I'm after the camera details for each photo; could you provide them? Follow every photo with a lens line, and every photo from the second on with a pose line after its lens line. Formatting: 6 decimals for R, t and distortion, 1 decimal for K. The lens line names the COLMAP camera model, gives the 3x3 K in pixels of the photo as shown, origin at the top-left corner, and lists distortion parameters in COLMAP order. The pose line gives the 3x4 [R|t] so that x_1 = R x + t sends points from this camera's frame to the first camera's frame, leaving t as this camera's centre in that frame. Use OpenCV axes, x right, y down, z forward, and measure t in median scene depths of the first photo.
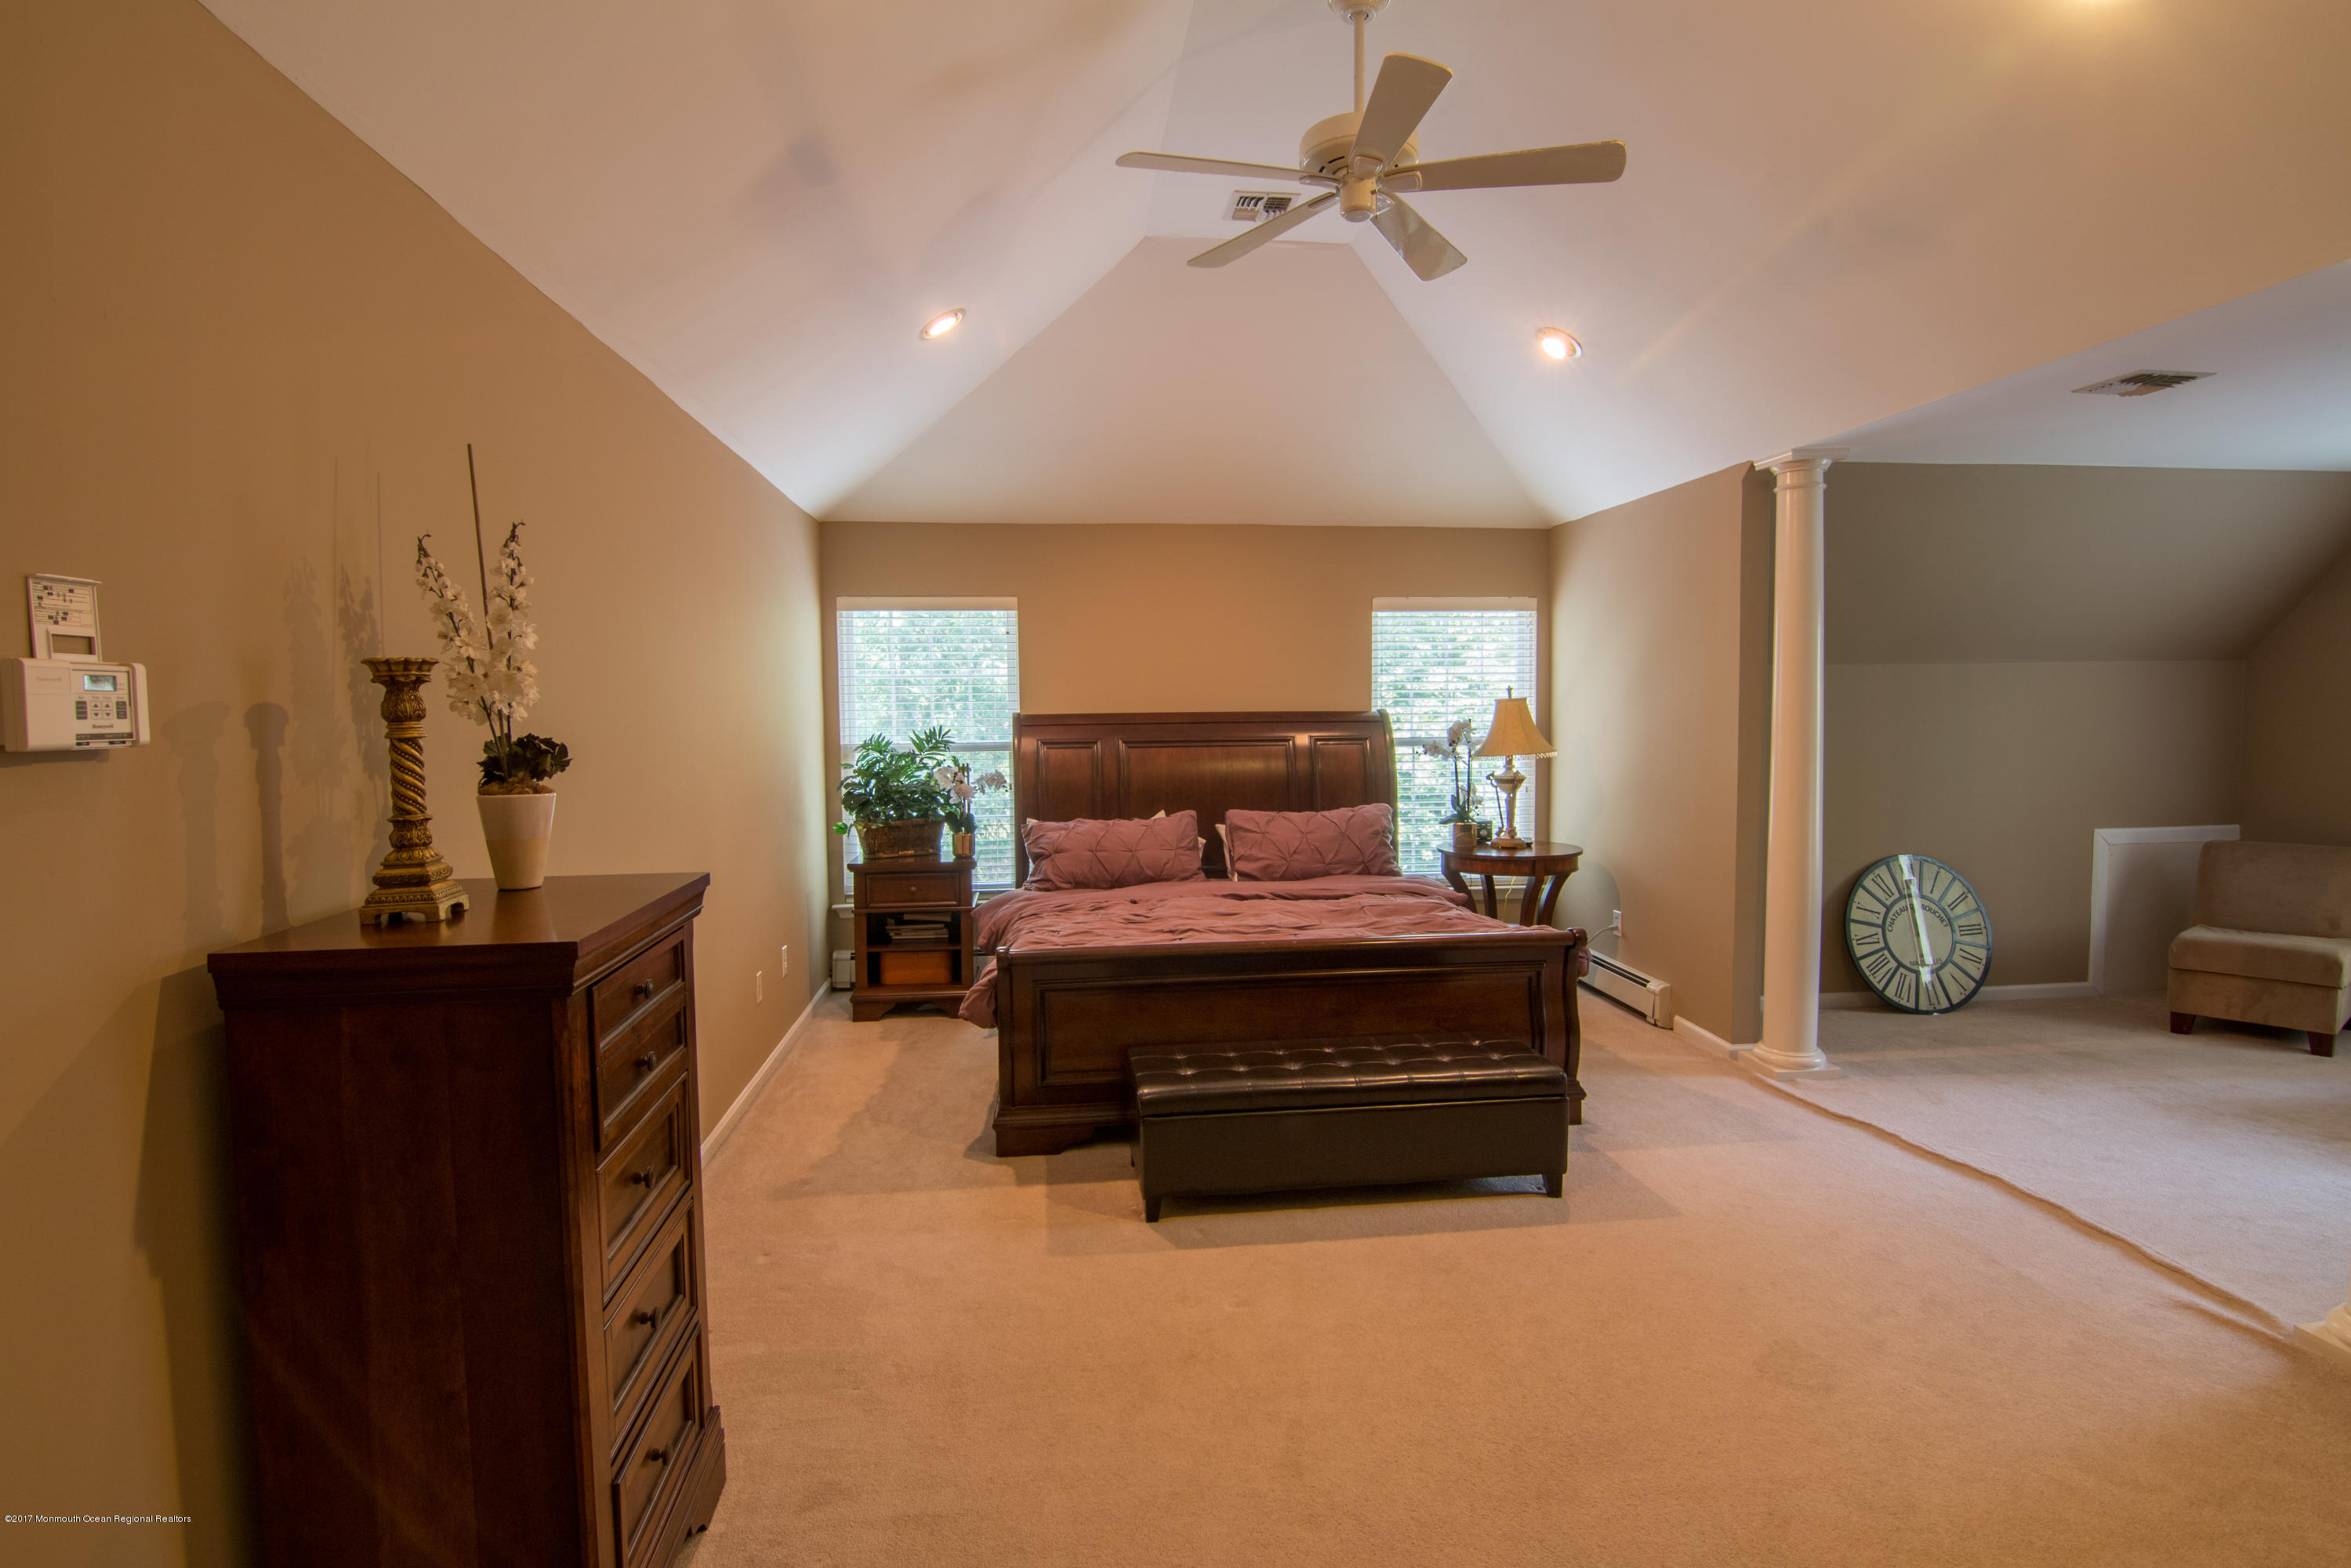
lens RADIAL K [[1182.5, 0, 1164.7], [0, 1182.5, 773.9], [0, 0, 1]] dist [0.003331, -0.024042]
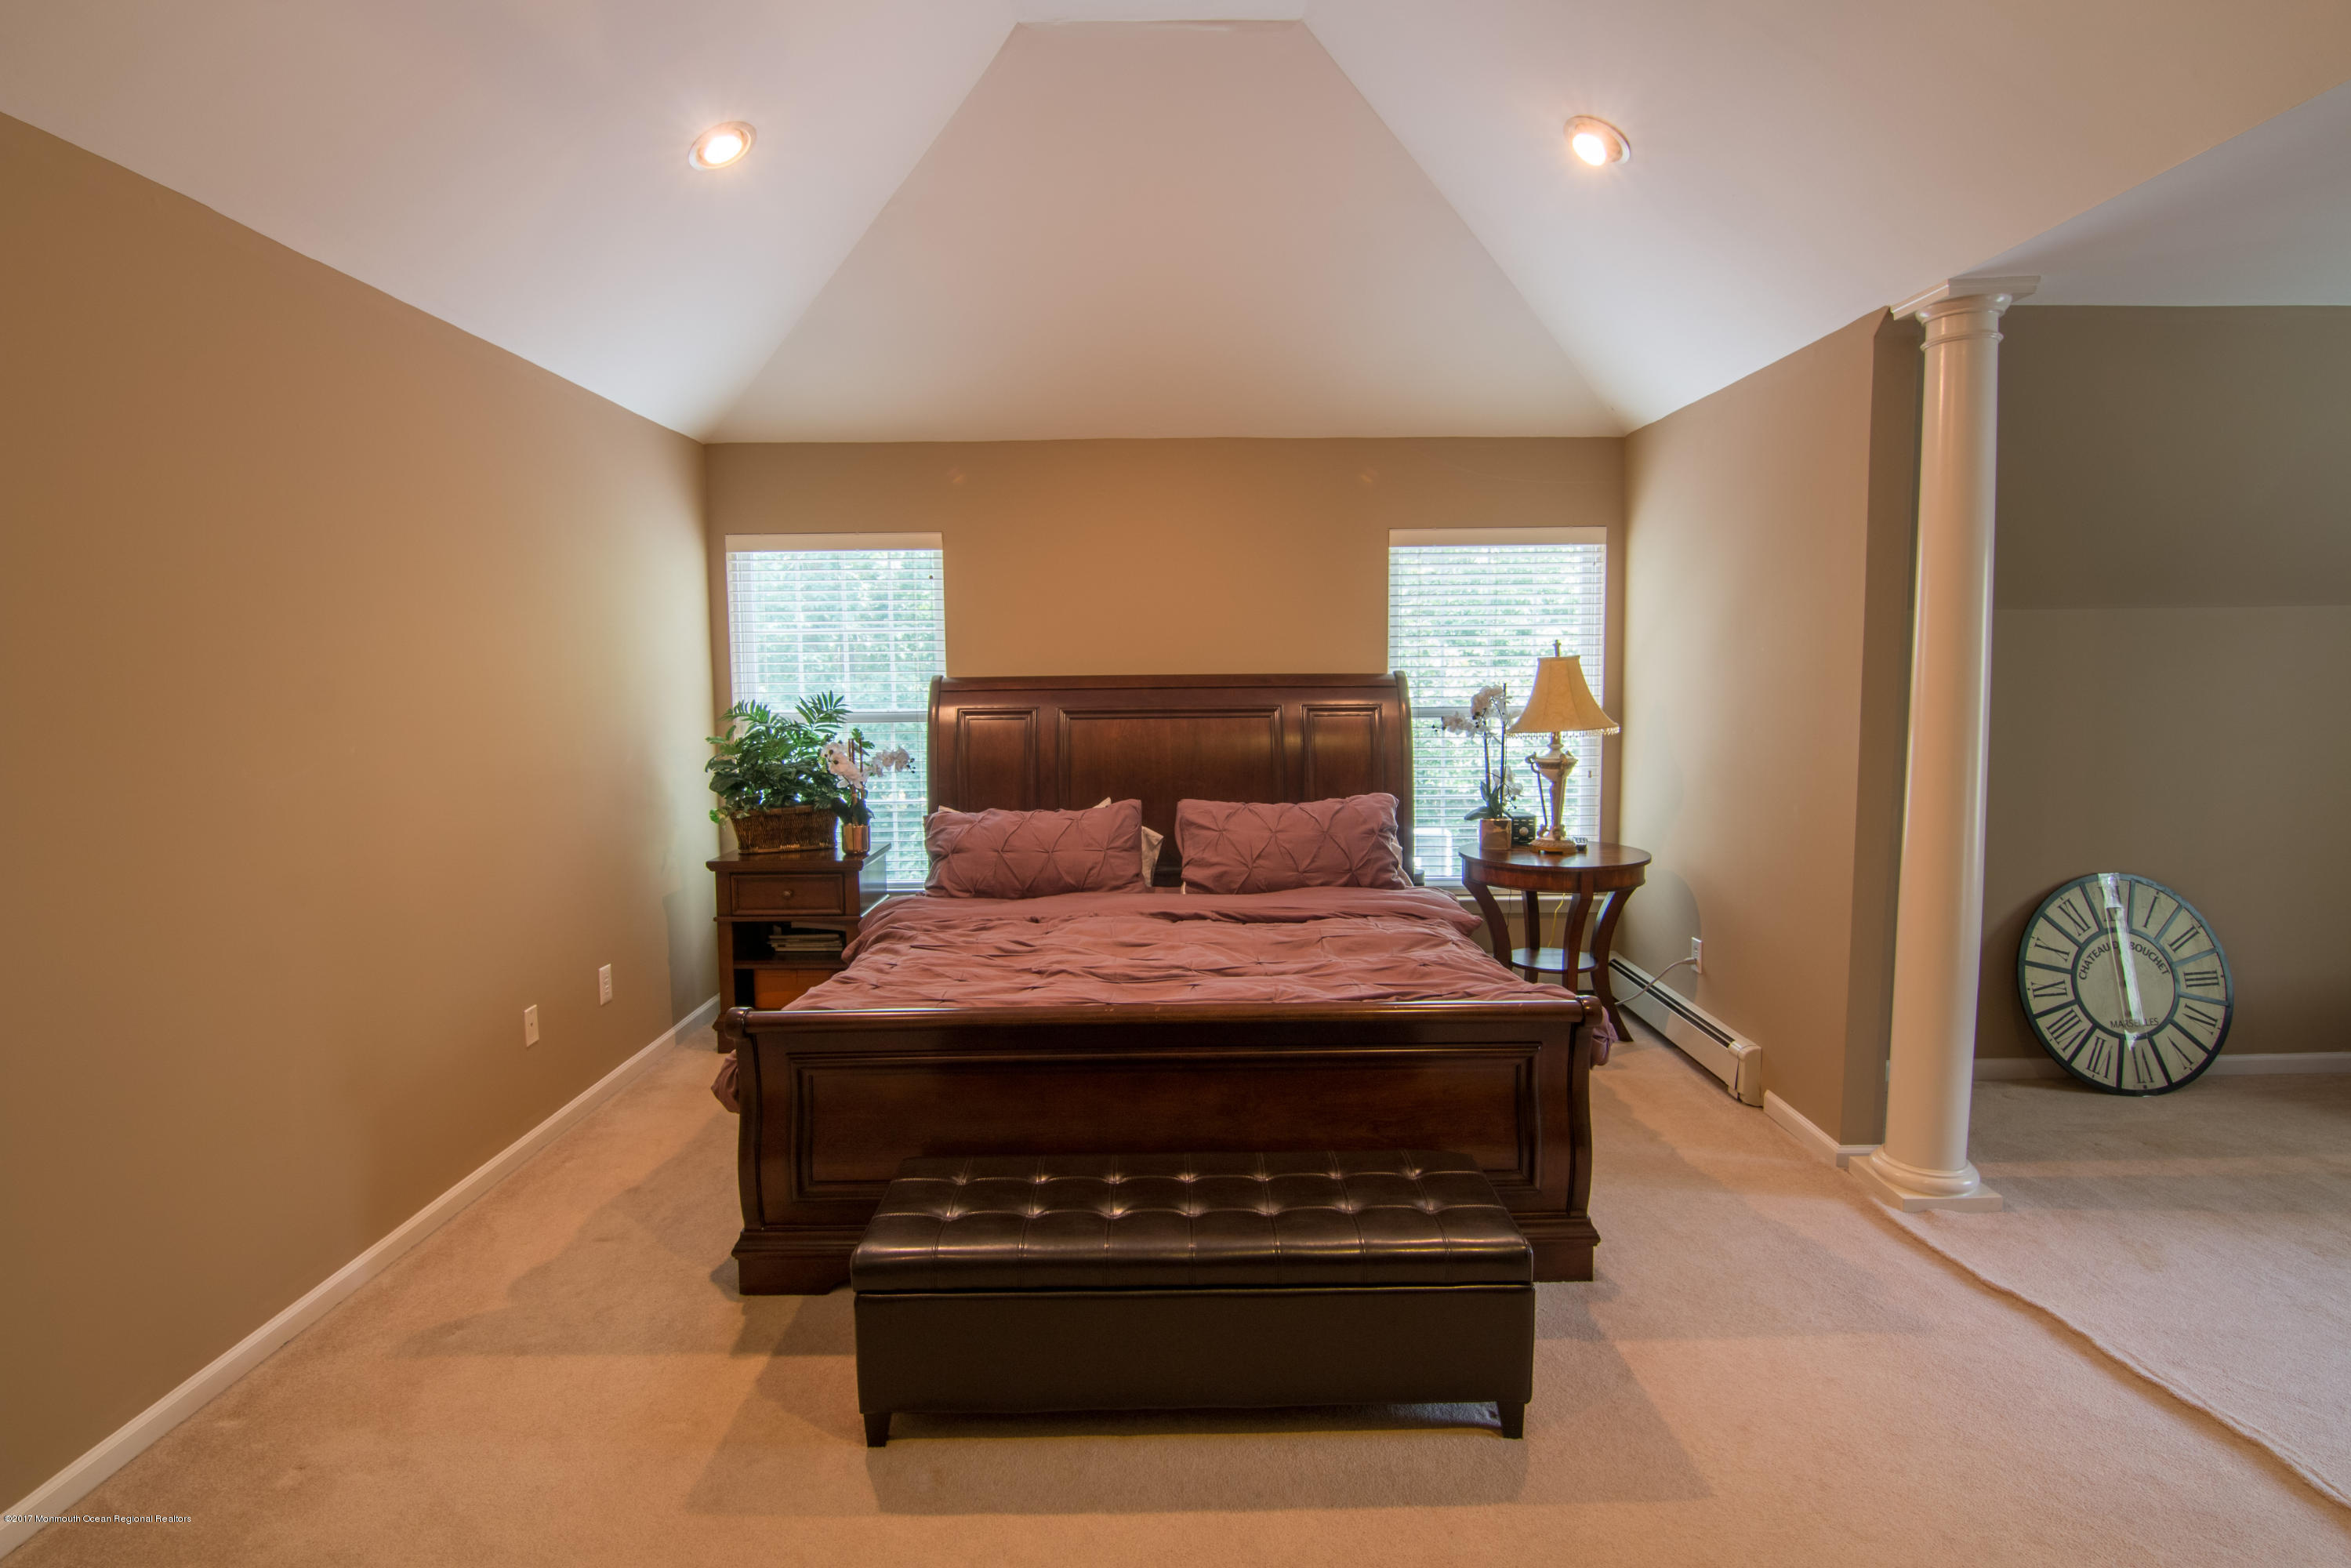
lens RADIAL K [[1178.9, 0, 1169.5], [0, 1178.9, 772.6], [0, 0, 1]] dist [-0.007134, -0.010807]
pose [[0.993900, 0.009568, -0.109872, 0.133476], [-0.006138, 0.999484, 0.031515, -0.012126], [0.110117, -0.030649, 0.993446, 0.226792]]
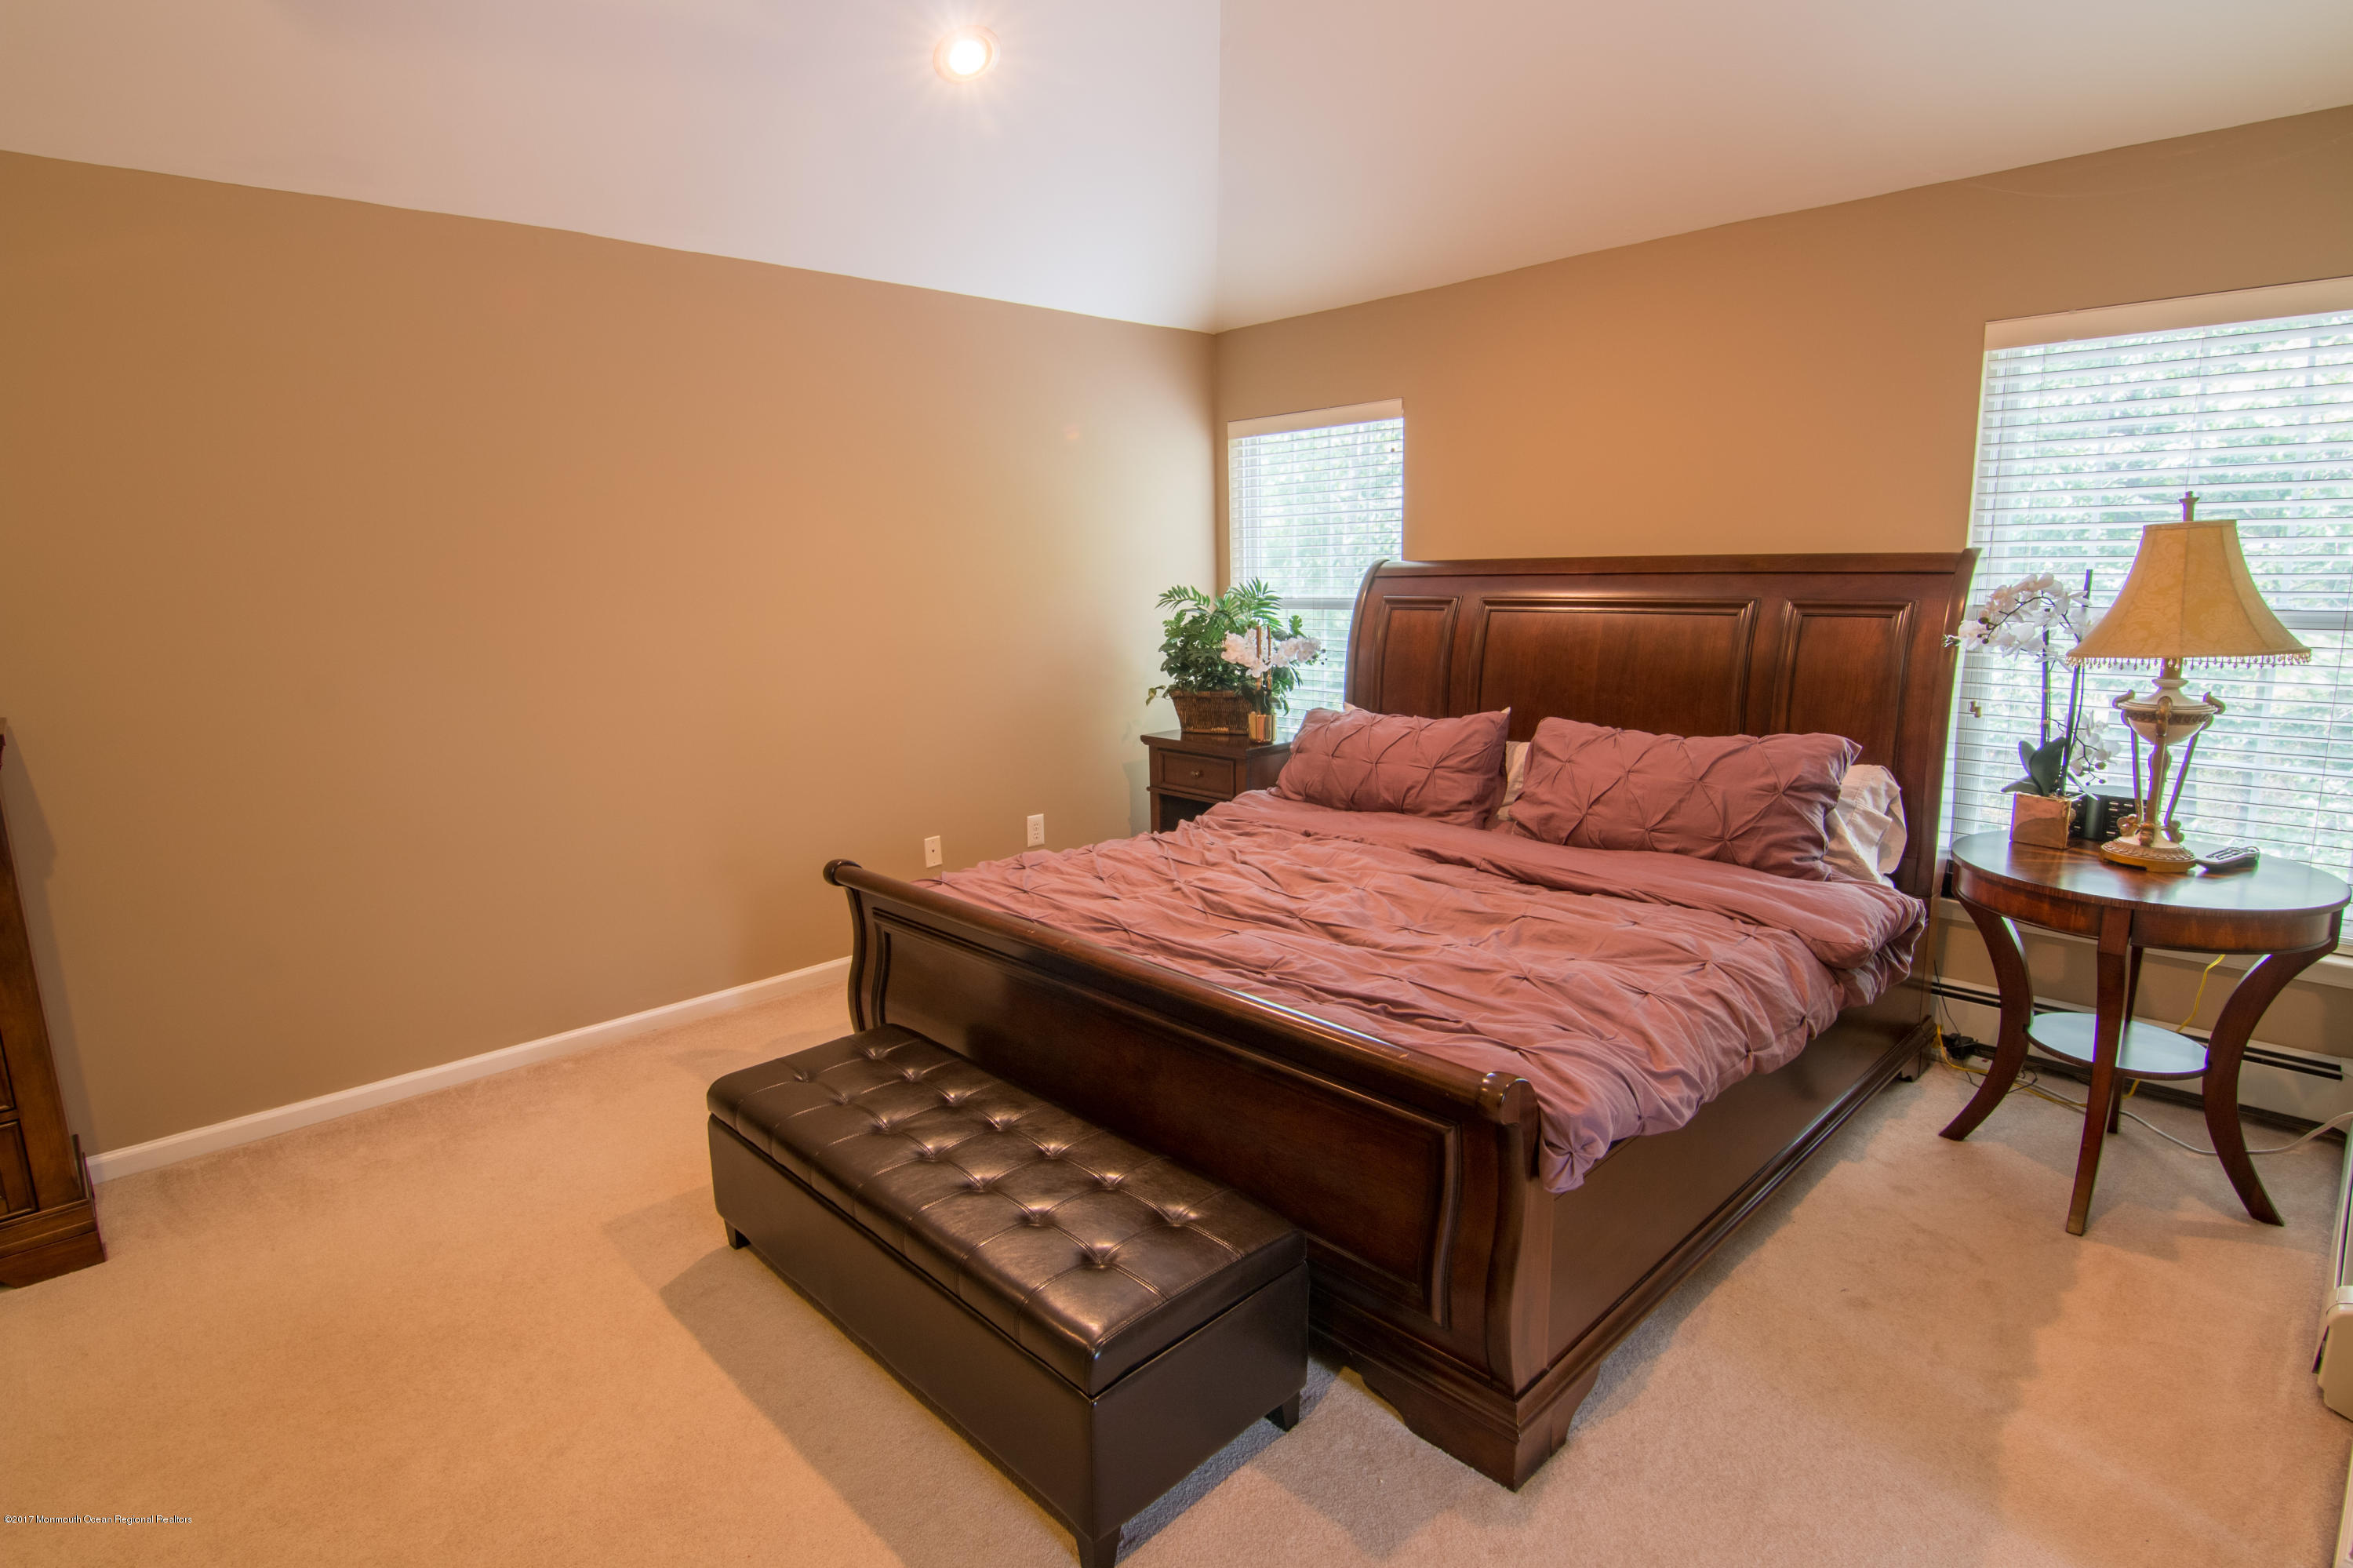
lens RADIAL K [[1179.9, 0, 1170.5], [0, 1179.9, 772.5], [0, 0, 1]] dist [-0.007134, -0.010807]
pose [[0.605977, 0.136216, -0.783732, 0.427734], [-0.032960, 0.988683, 0.146353, -0.025171], [0.794799, -0.062855, 0.603609, 0.474016]]
